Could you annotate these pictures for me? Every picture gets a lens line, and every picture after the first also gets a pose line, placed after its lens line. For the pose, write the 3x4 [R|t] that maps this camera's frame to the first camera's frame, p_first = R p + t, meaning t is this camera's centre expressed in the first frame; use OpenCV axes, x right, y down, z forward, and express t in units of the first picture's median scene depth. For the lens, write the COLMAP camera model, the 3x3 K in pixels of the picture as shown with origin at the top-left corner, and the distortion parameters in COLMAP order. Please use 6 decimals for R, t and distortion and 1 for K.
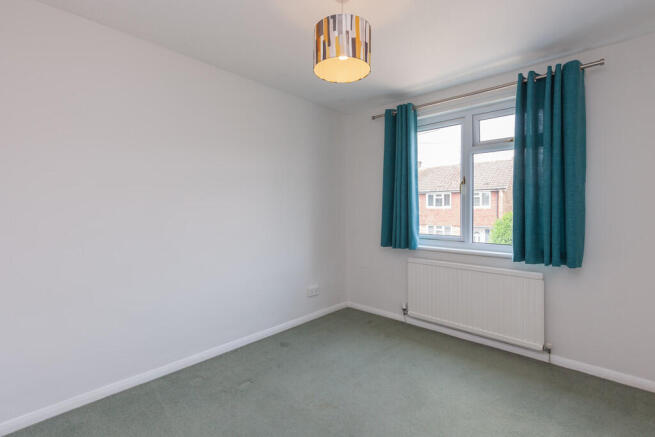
lens RADIAL K [[303.3, 0, 308.7], [0, 303.3, 208.7], [0, 0, 1]] dist [0.014873, -0.000235]
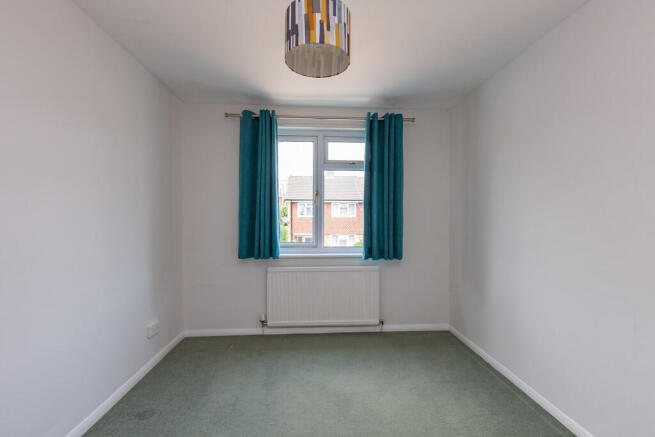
lens RADIAL K [[303.3, 0, 326.3], [0, 303.3, 215.9], [0, 0, 1]] dist [0.014873, -0.000235]
pose [[0.676485, 0.001447, 0.736455, -0.302263], [-0.001664, 0.999999, -0.000437, -0.005695], [-0.736455, -0.000929, 0.676486, 0.224367]]
